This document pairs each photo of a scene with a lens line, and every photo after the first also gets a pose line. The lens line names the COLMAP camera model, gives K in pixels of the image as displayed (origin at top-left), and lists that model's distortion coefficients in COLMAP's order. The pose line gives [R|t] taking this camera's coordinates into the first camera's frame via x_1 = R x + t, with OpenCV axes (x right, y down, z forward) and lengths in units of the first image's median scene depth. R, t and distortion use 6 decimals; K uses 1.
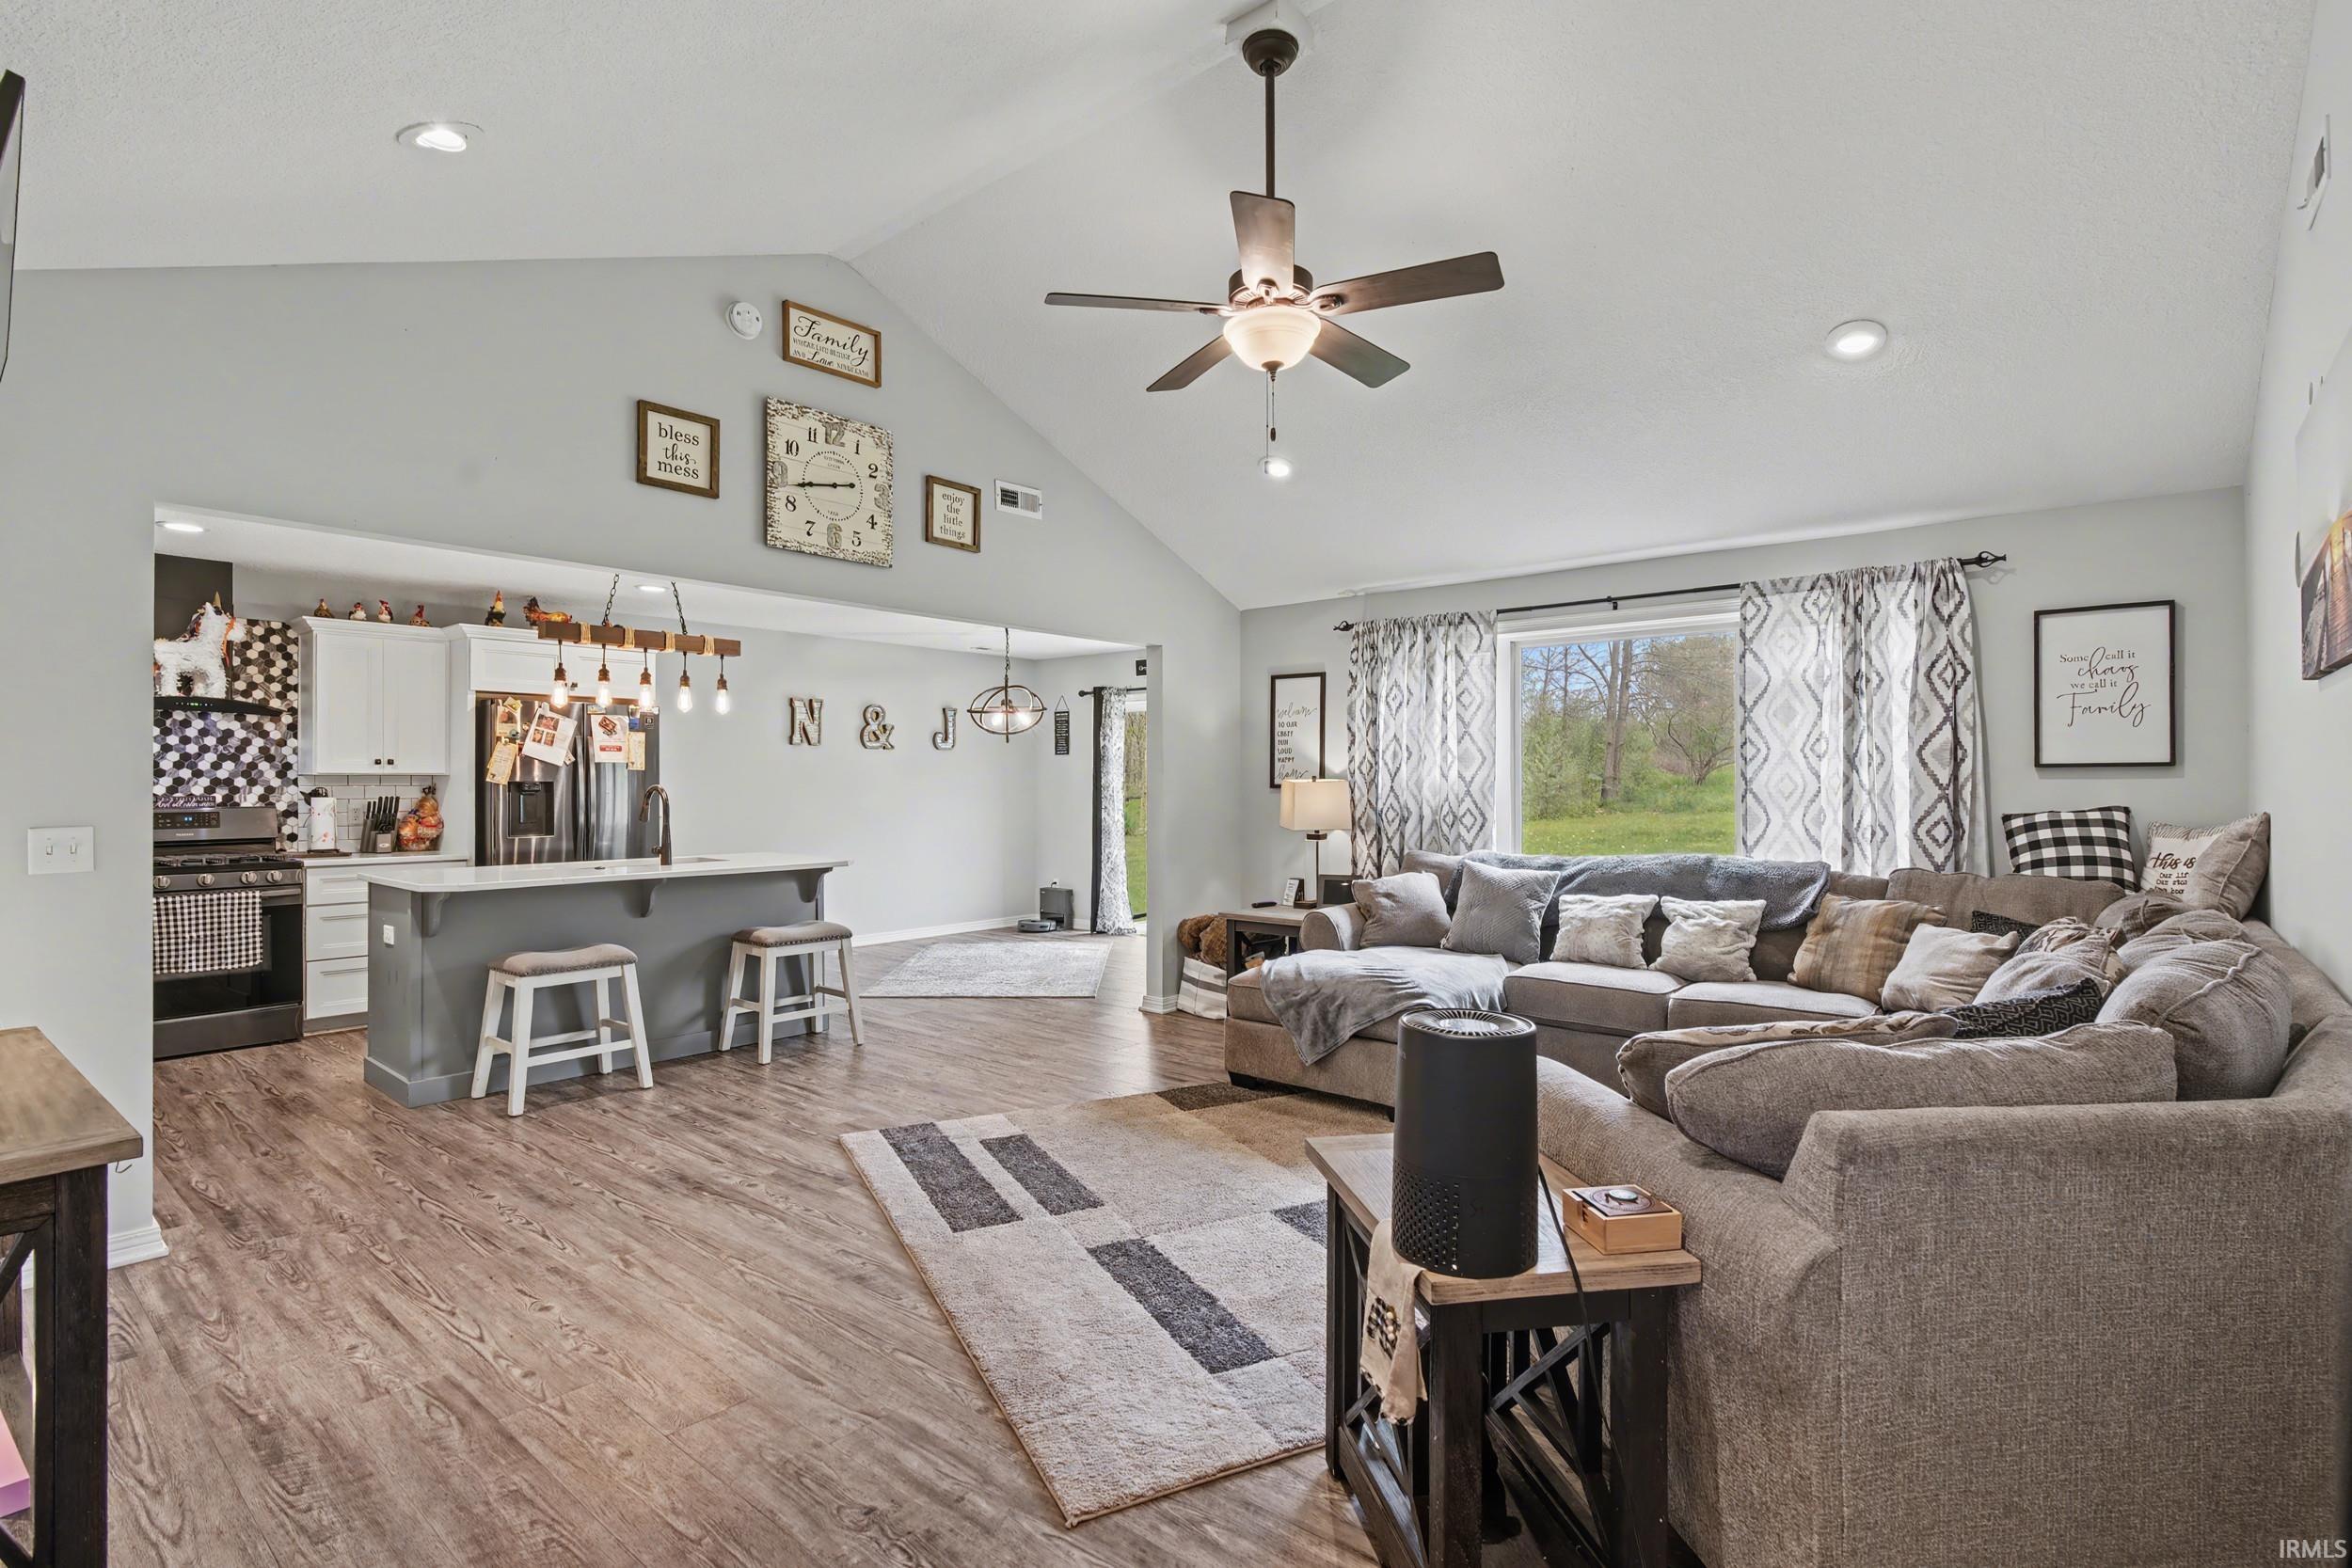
lens RADIAL K [[1103.5, 0, 1188.1], [0, 1103.5, 779.5], [0, 0, 1]] dist [-0.010177, 0.001515]
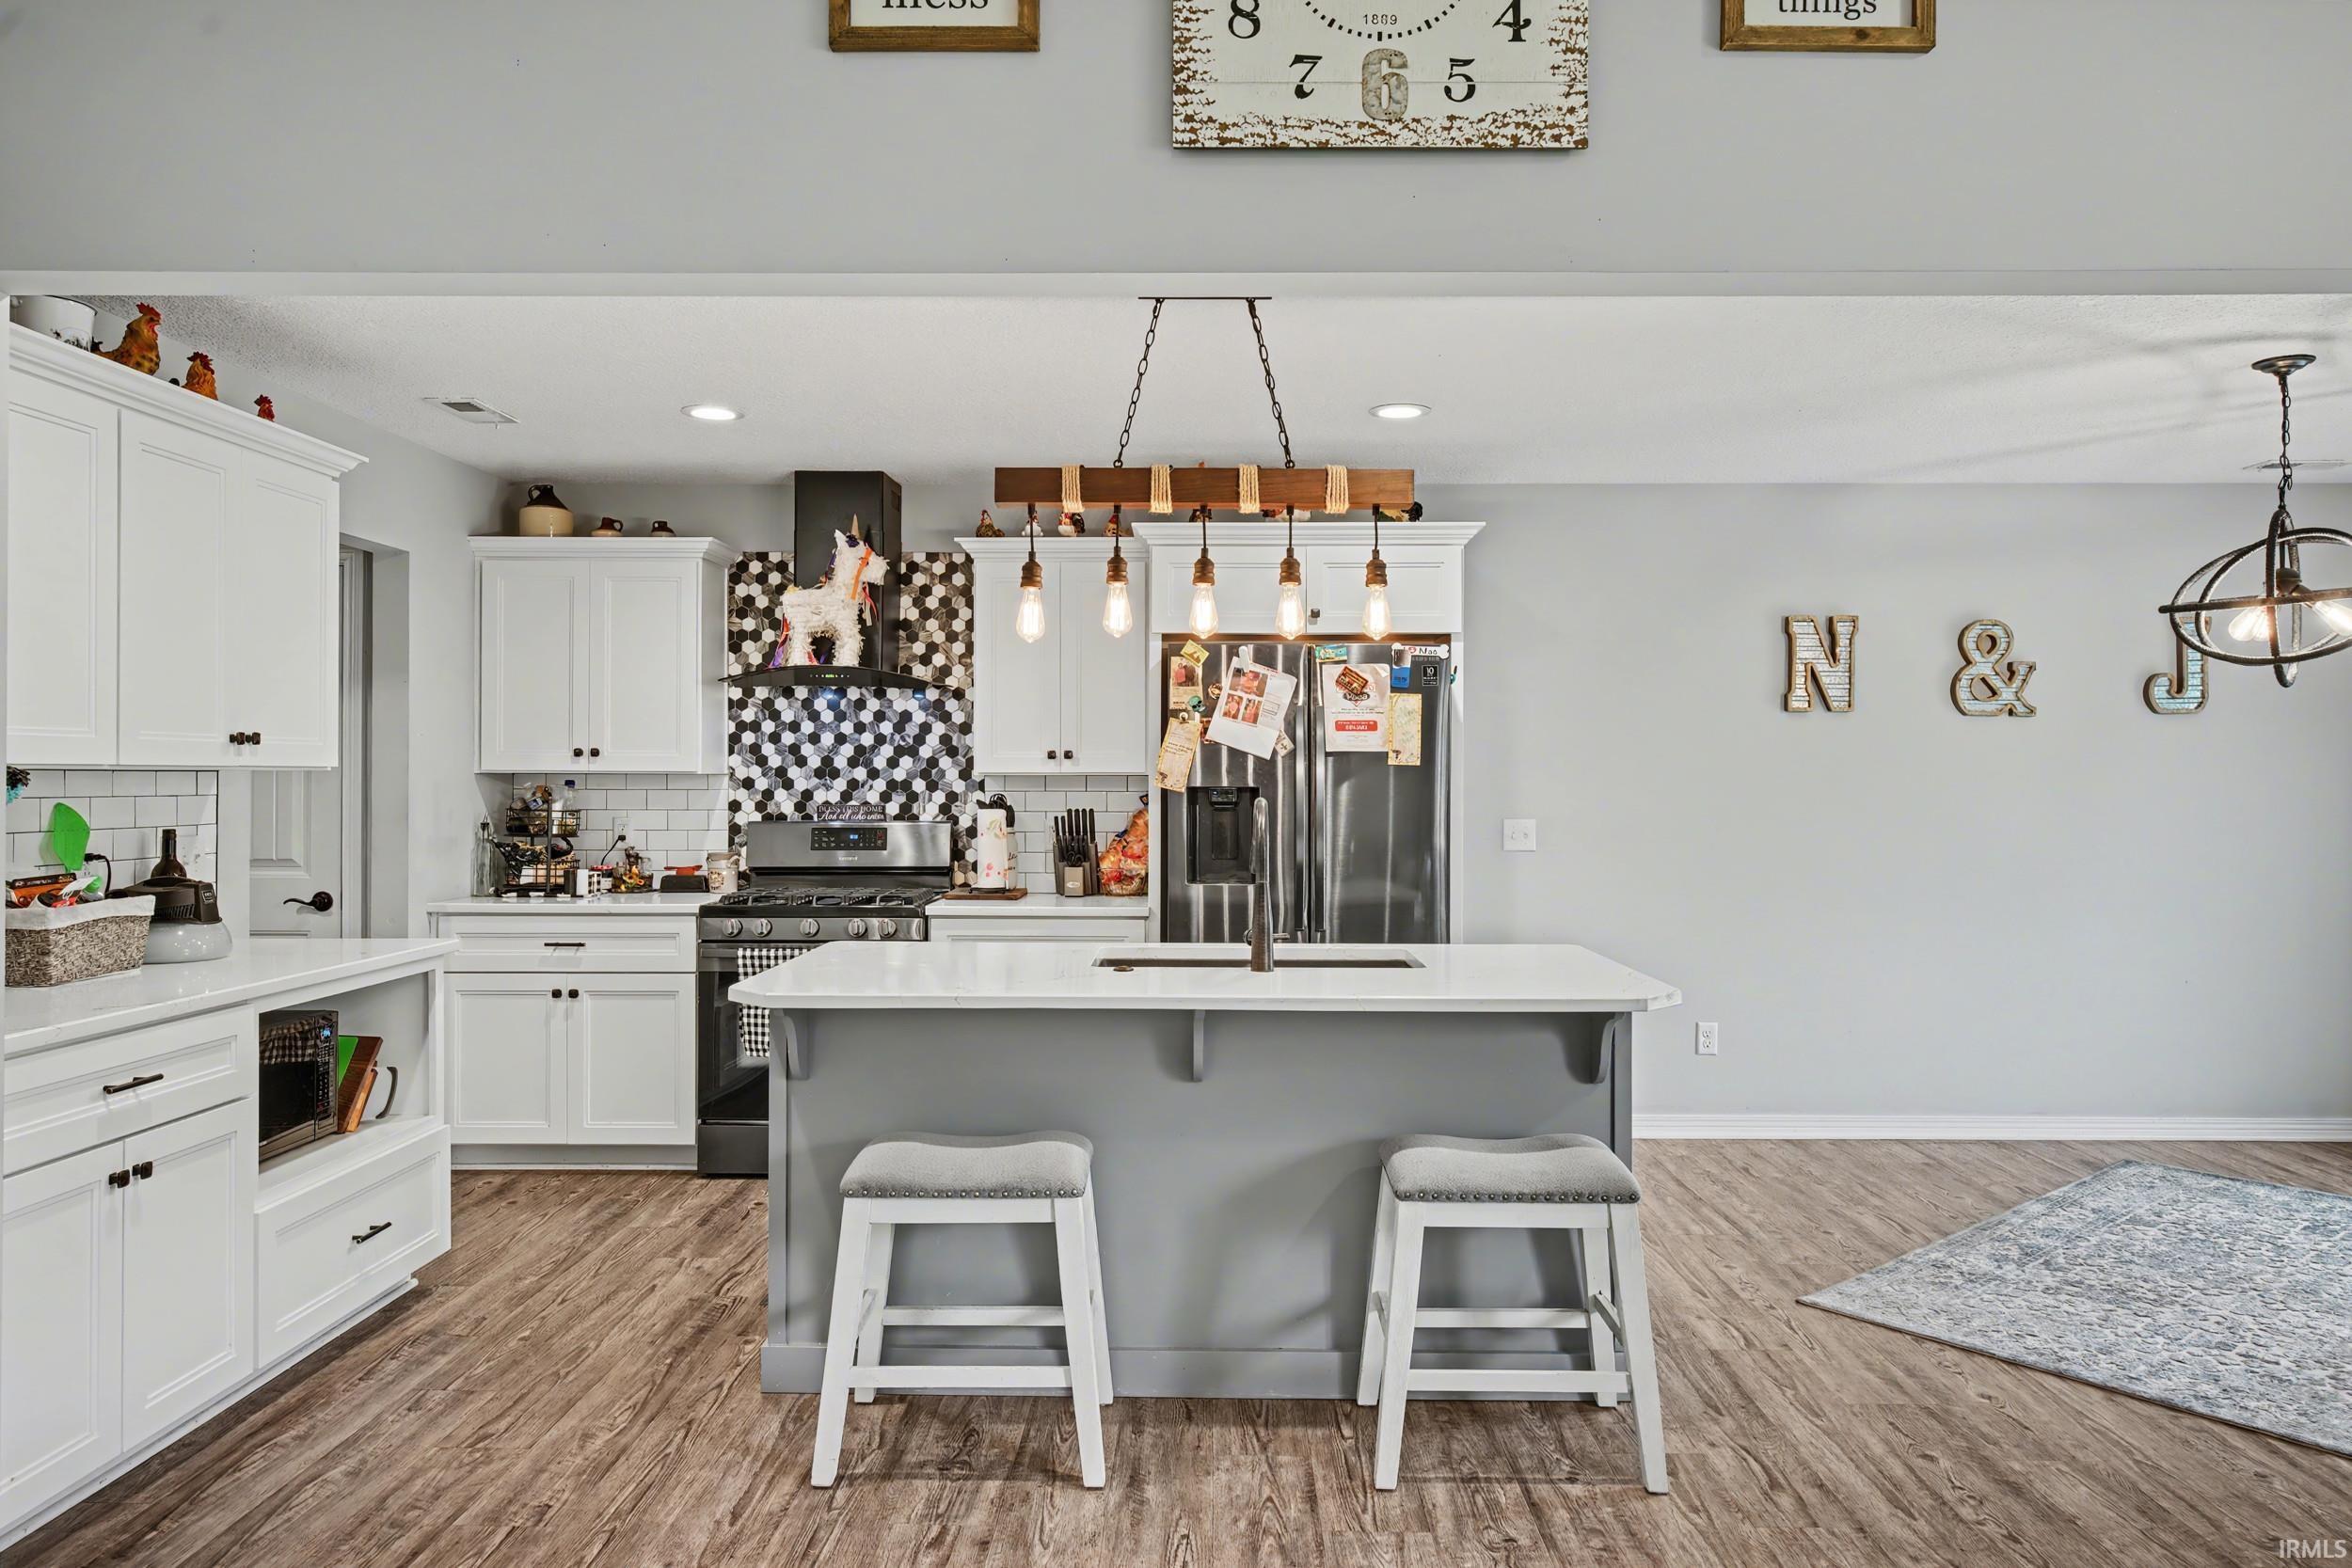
lens RADIAL K [[1544.0, 0, 1183.7], [0, 1544.0, 779.2], [0, 0, 1]] dist [-0.002363, -0.001198]
pose [[0.625933, 0.002687, -0.779872, 0.012443], [-0.000456, 0.999995, 0.003080, -0.005218], [0.779876, -0.001572, 0.625932, 0.547063]]
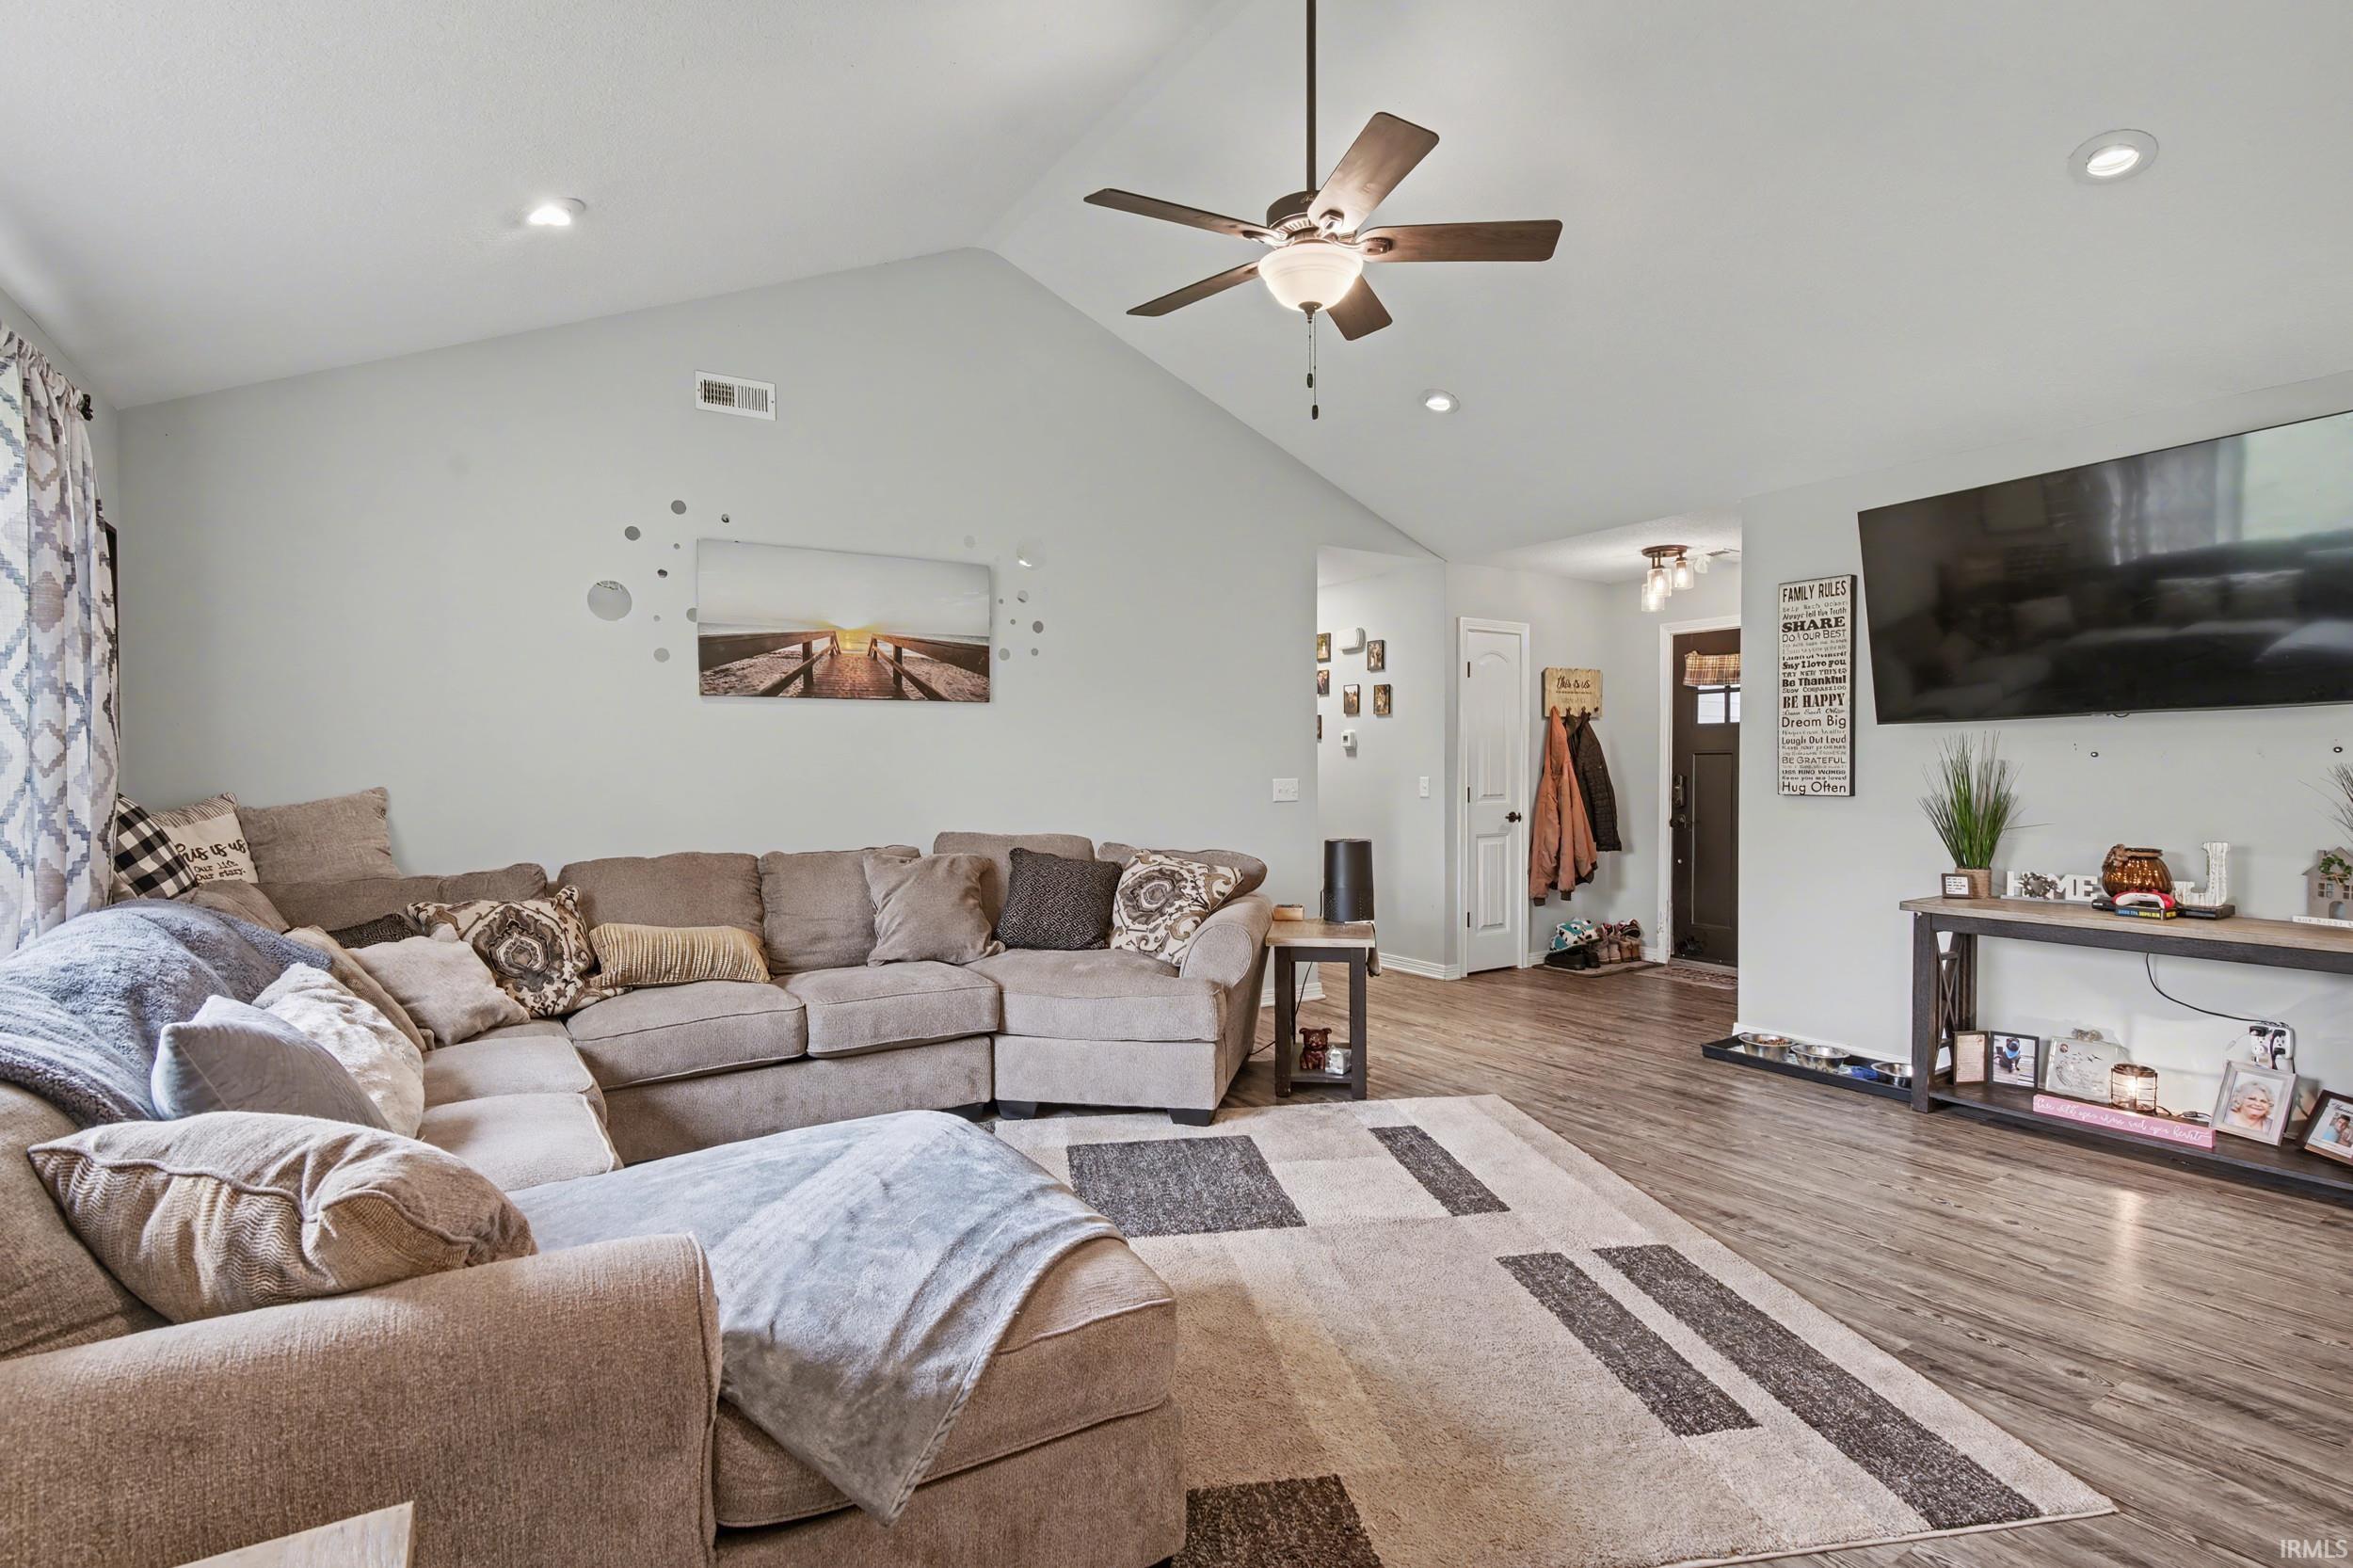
lens RADIAL K [[1133.8, 0, 1180.1], [0, 1133.8, 795.1], [0, 0, 1]] dist [0.006119, 0.001770]
pose [[-0.952236, -0.000326, 0.305364, -0.066698], [0.005697, 0.999806, 0.018832, 0.011465], [-0.305311, 0.019672, -0.952049, 1.150304]]
